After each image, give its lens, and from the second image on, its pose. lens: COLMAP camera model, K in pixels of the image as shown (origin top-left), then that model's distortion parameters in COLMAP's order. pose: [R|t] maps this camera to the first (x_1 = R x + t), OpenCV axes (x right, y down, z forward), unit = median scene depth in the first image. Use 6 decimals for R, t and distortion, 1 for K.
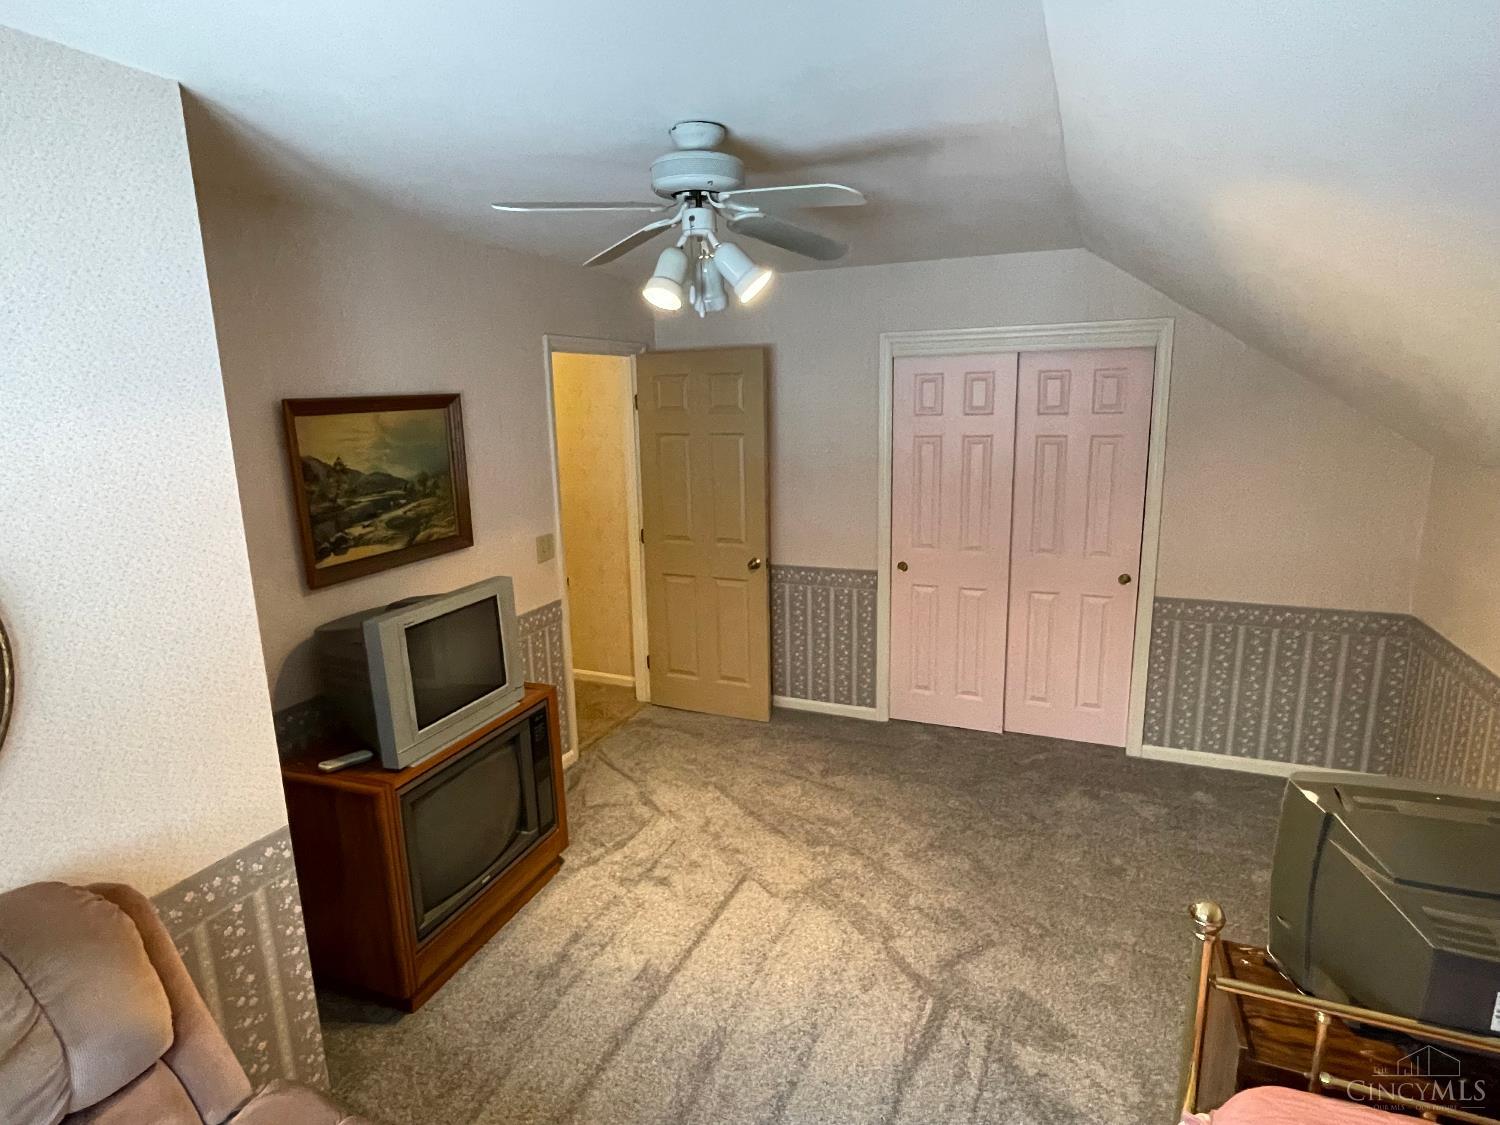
lens RADIAL K [[811.6, 0, 750.0], [0, 811.6, 562.5], [0, 0, 1]] dist [-0.002295, 0.000581]
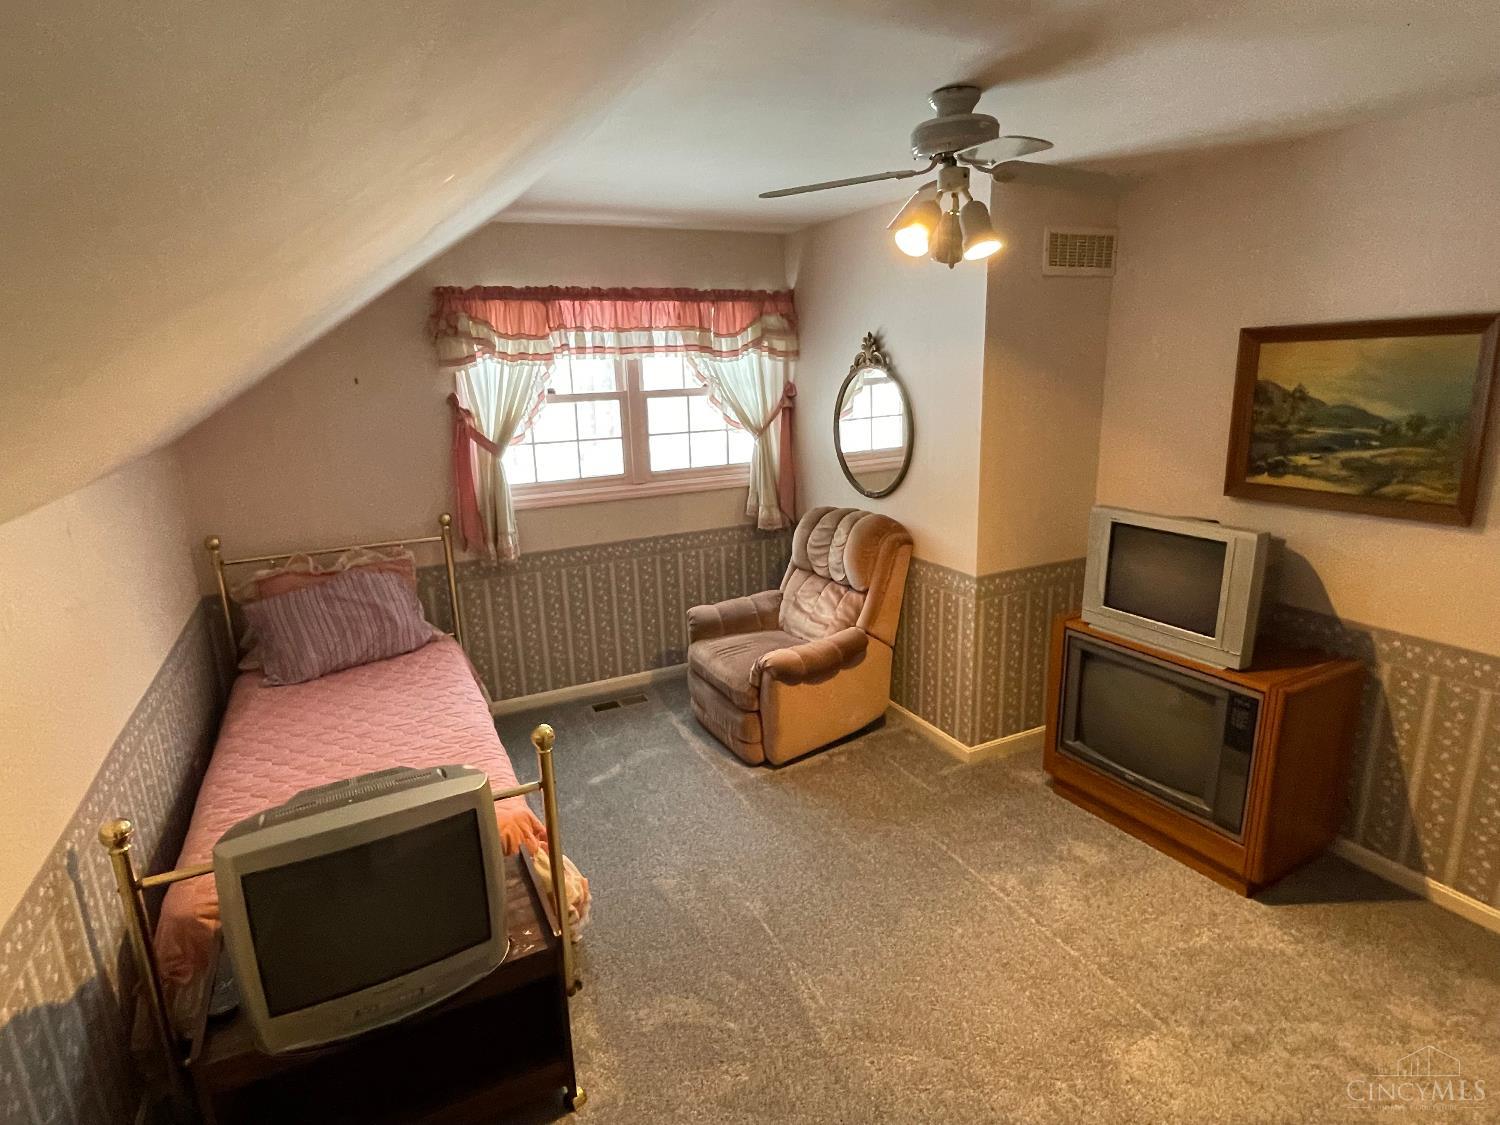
lens RADIAL K [[811.6, 0, 750.0], [0, 811.6, 562.5], [0, 0, 1]] dist [-0.002295, 0.000581]
pose [[-0.643611, 0.224465, -0.731697, 0.712882], [-0.116868, 0.915991, 0.383800, -0.226500], [0.756378, 0.332530, -0.563309, 1.083228]]
